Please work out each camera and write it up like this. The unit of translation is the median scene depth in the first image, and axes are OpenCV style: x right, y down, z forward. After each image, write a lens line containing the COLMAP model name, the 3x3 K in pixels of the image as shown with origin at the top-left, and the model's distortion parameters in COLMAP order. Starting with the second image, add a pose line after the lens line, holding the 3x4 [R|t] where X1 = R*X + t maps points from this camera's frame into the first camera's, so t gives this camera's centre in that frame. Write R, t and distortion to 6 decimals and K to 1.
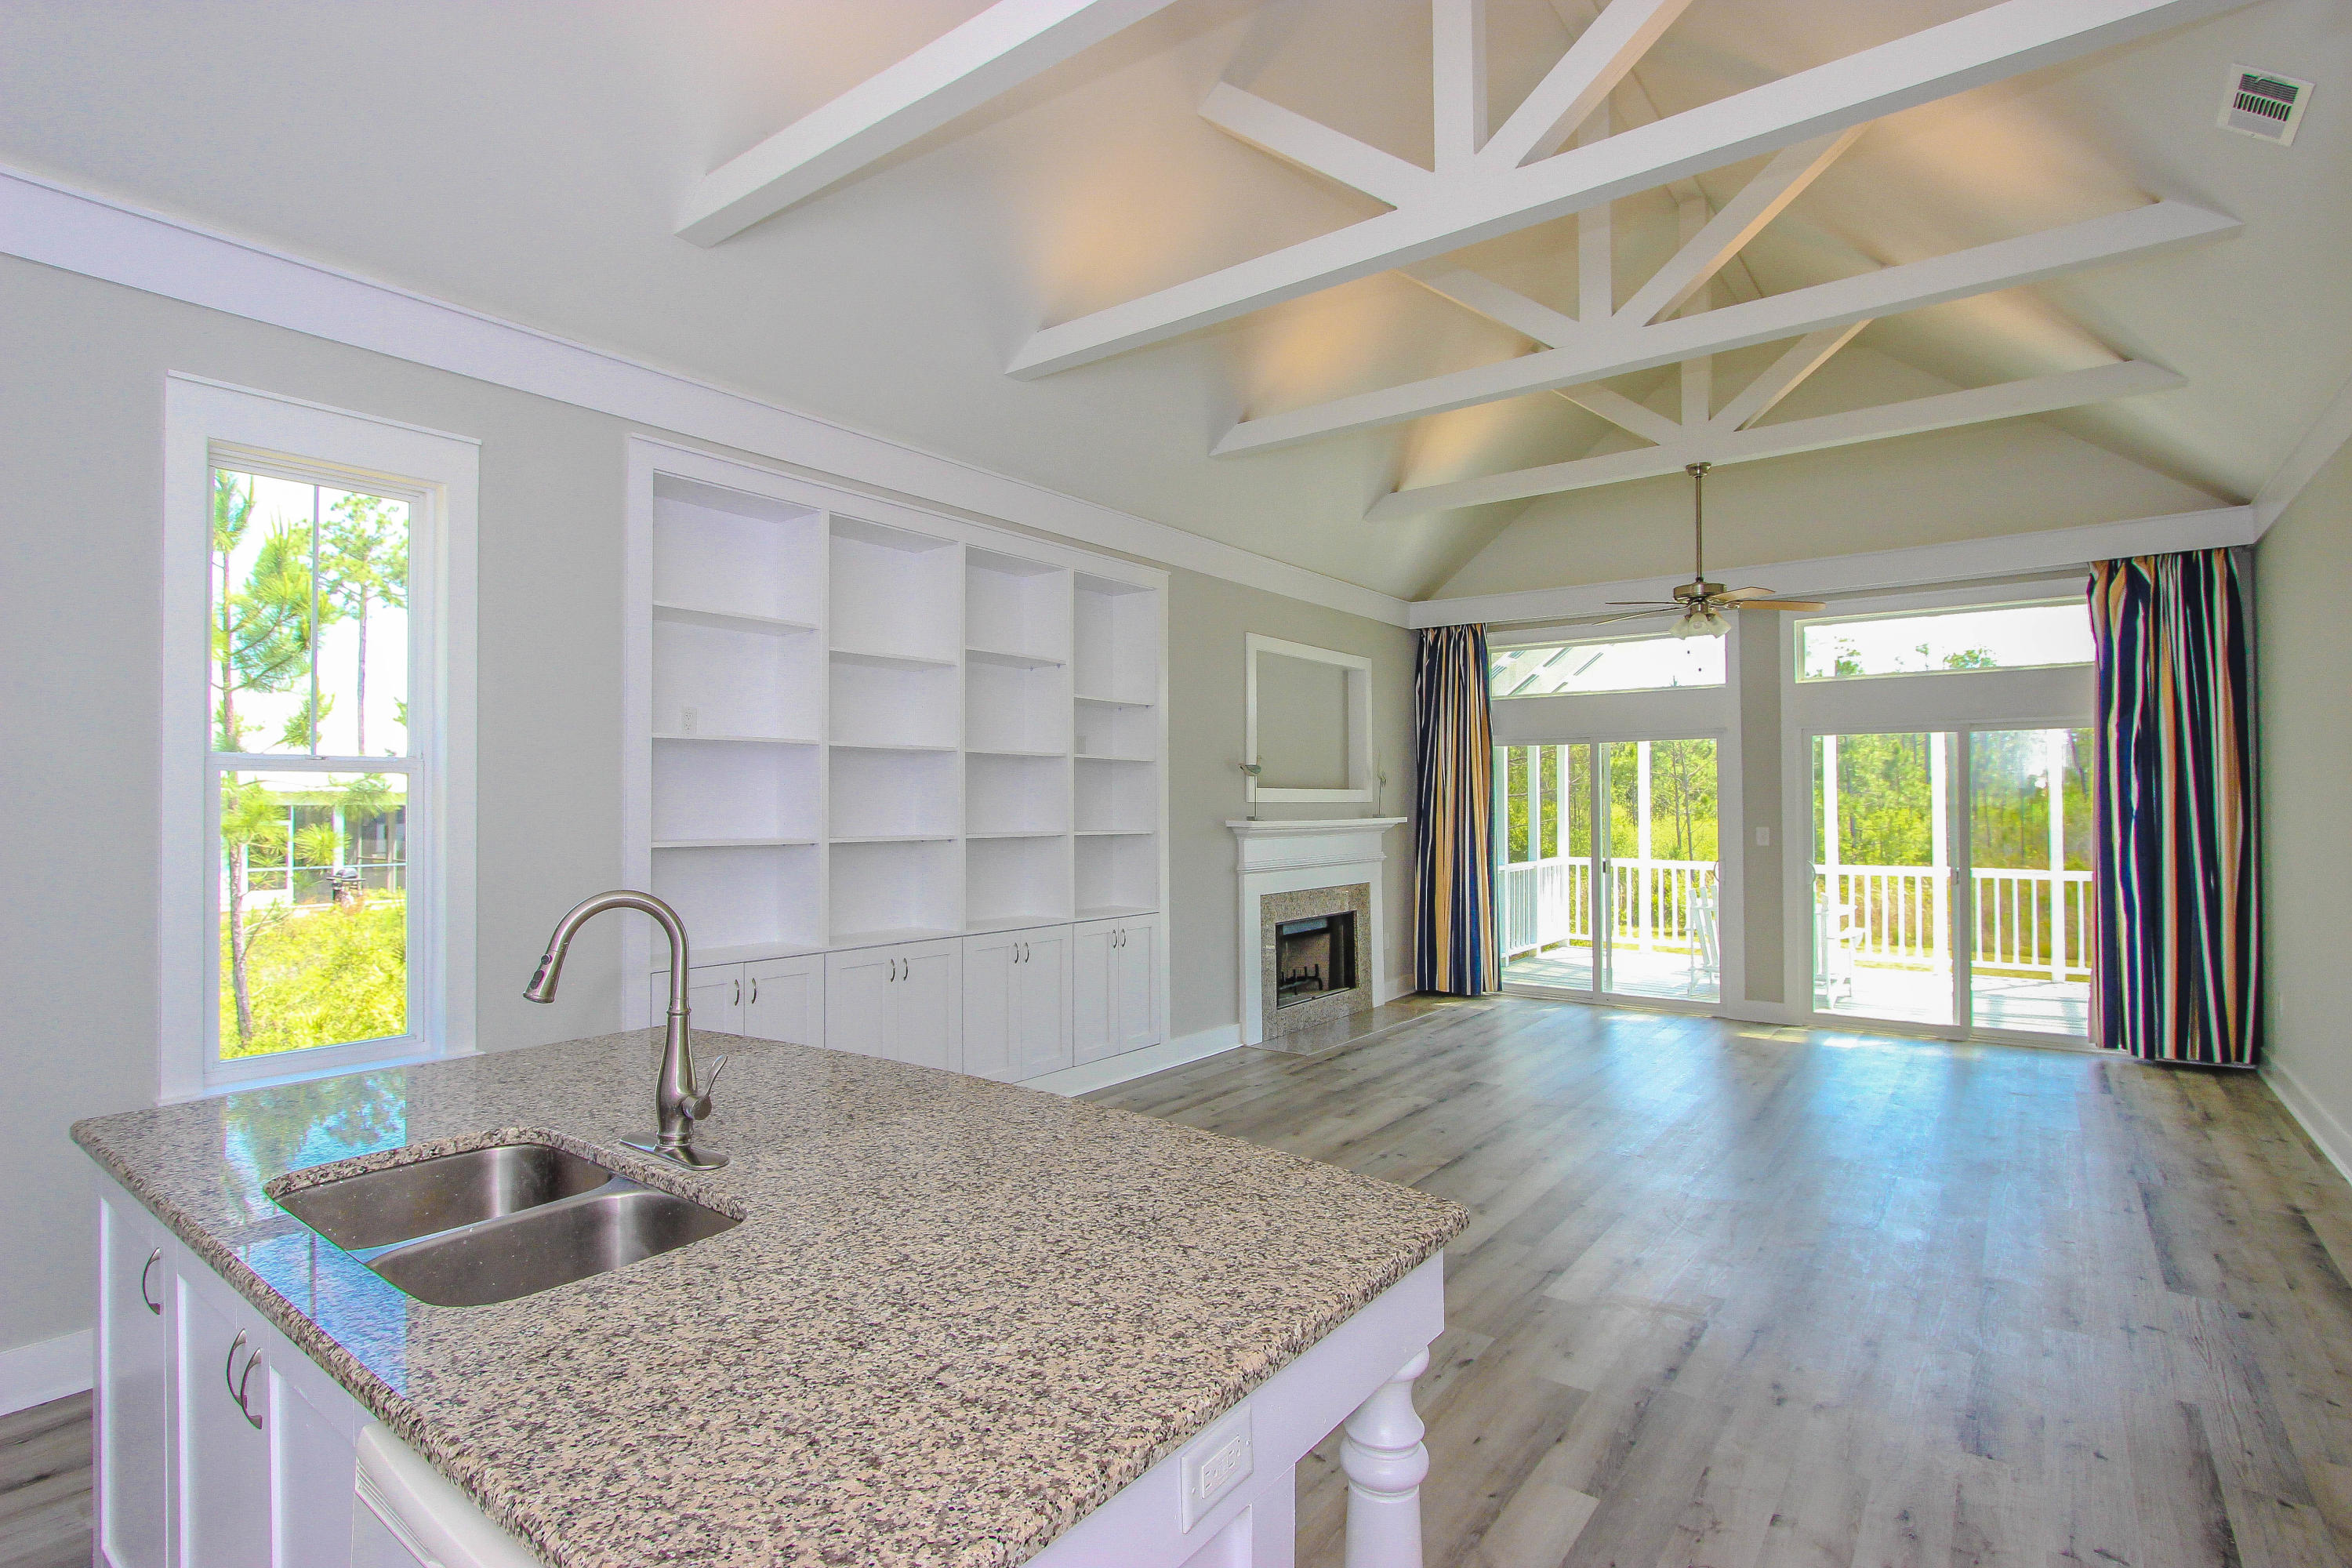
lens RADIAL K [[1149.7, 0, 1183.3], [0, 1149.7, 788.3], [0, 0, 1]] dist [-0.005293, -0.001588]
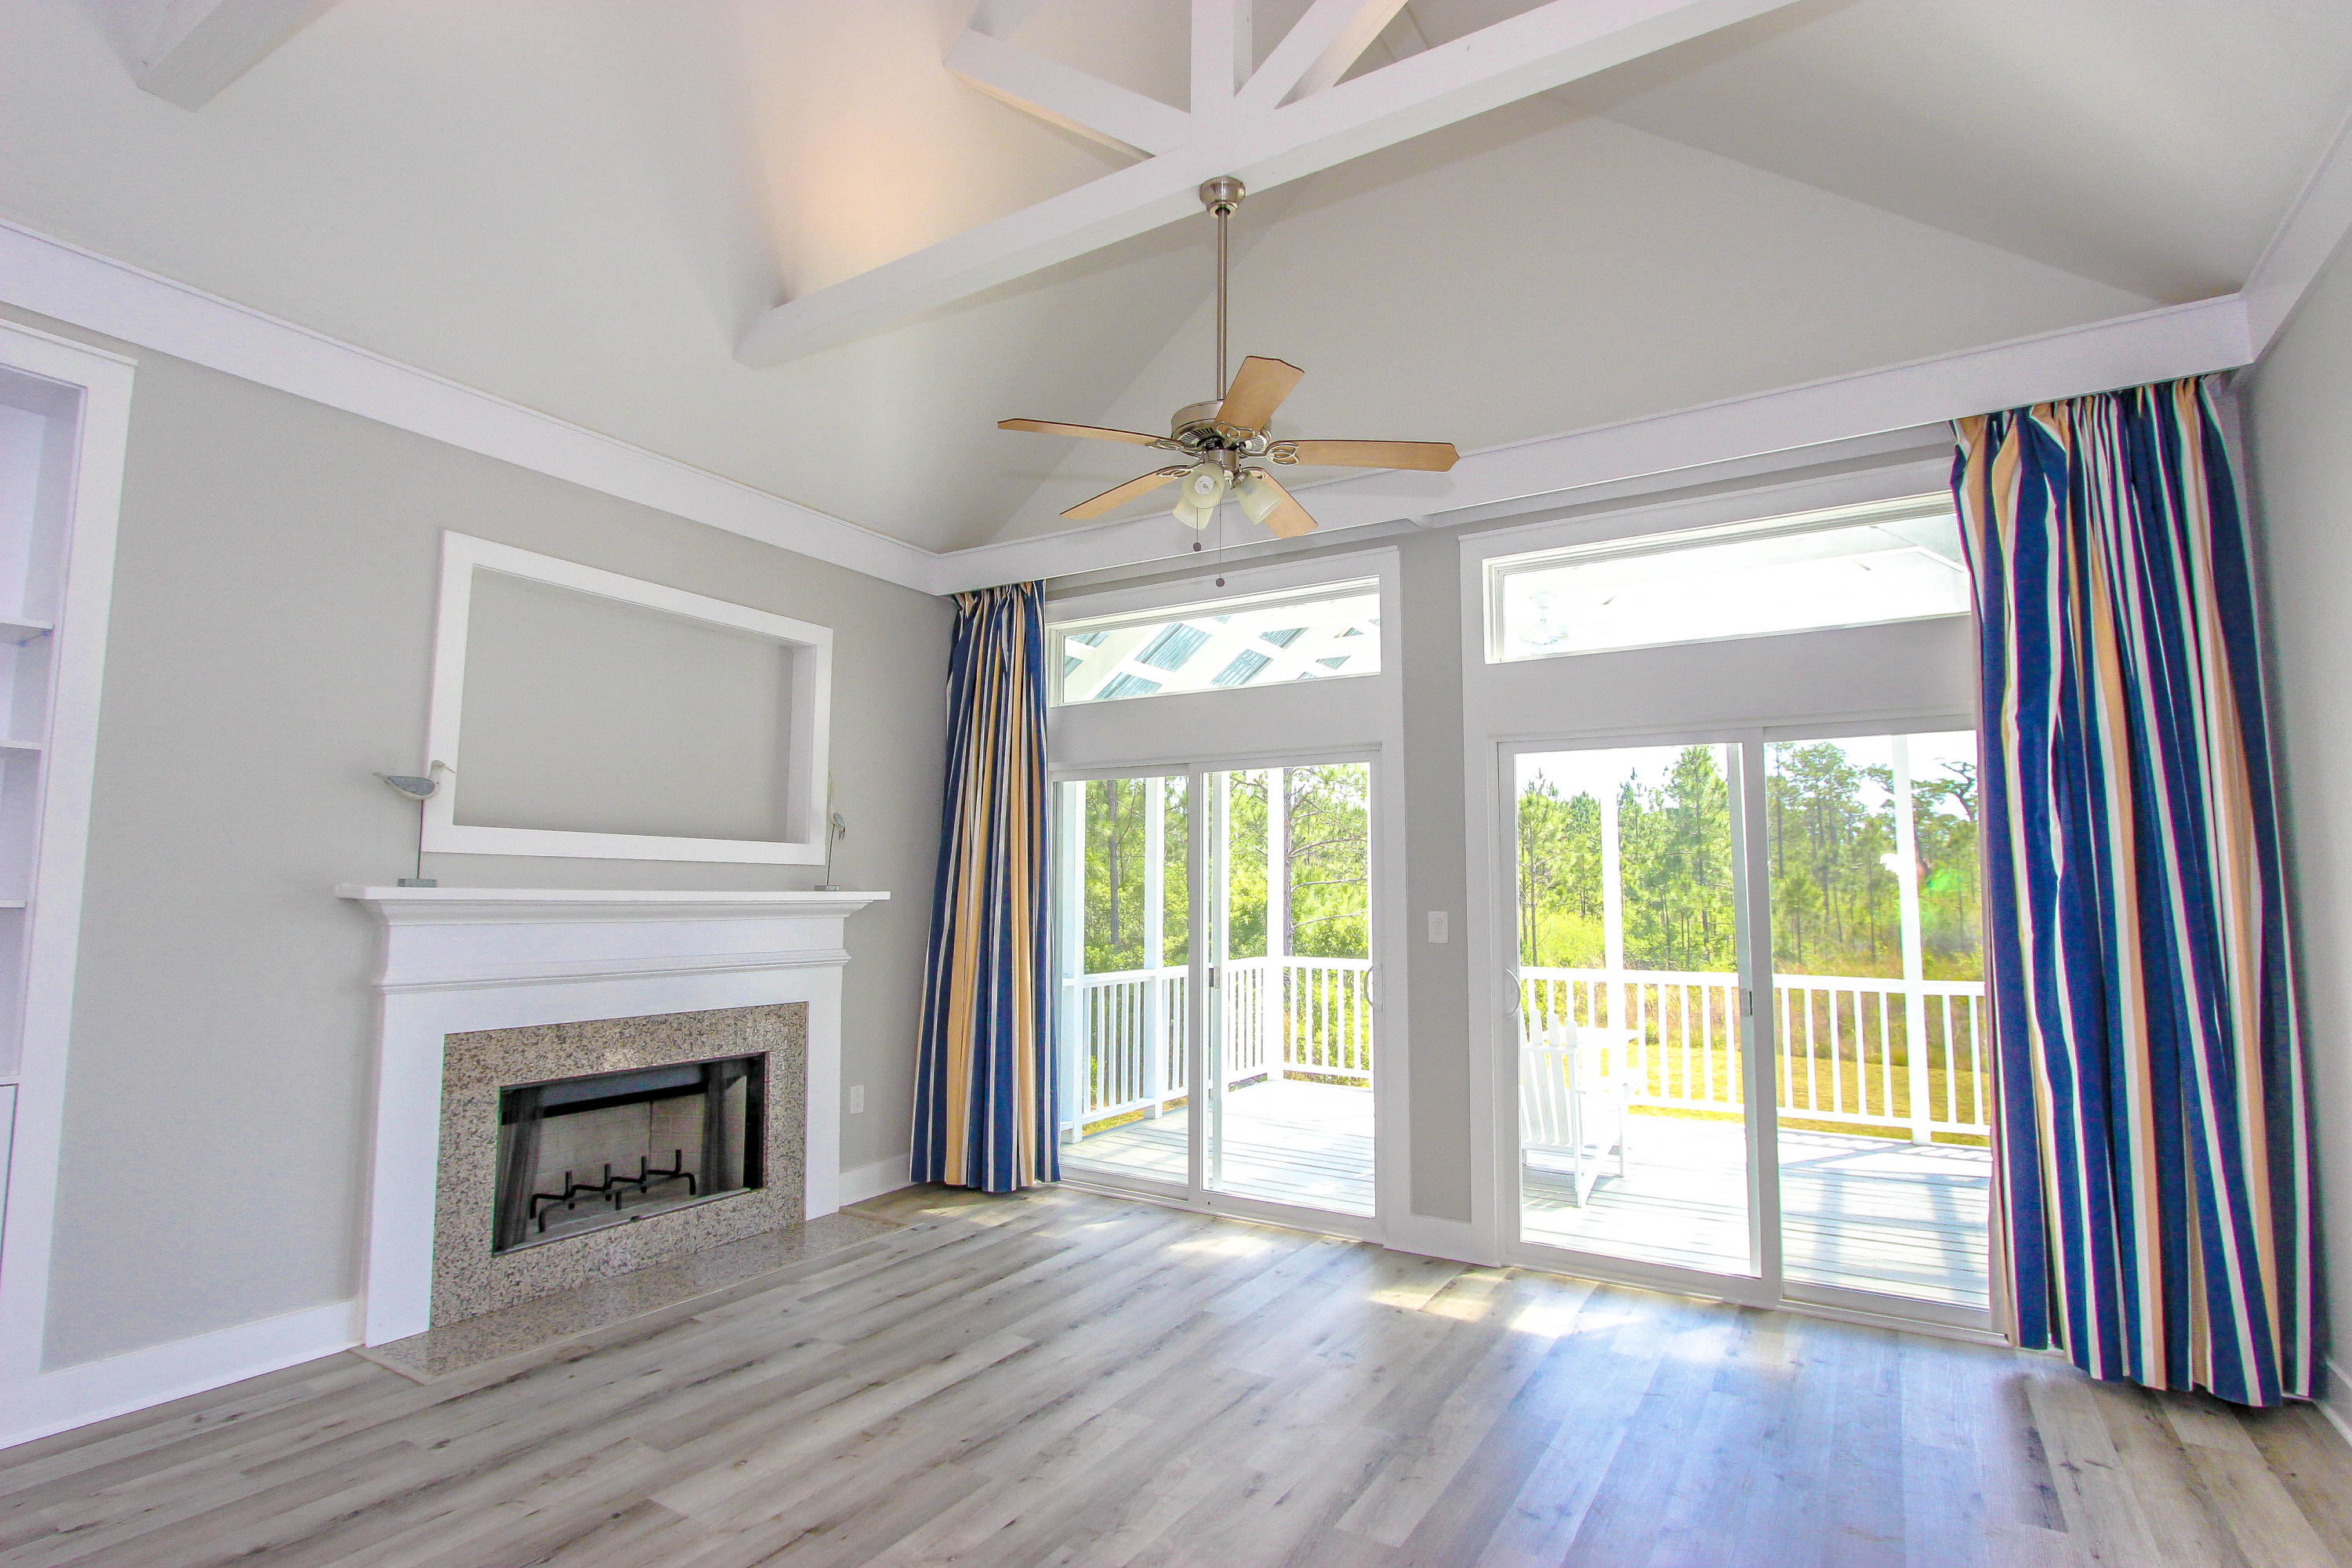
lens RADIAL K [[1144.5, 0, 1163.1], [0, 1144.5, 788.1], [0, 0, 1]] dist [-0.025595, 0.002793]
pose [[0.997055, 0.015565, 0.075095, 0.334032], [-0.009579, 0.996795, -0.079425, 0.020048], [-0.076091, 0.078472, 0.994008, 0.448600]]
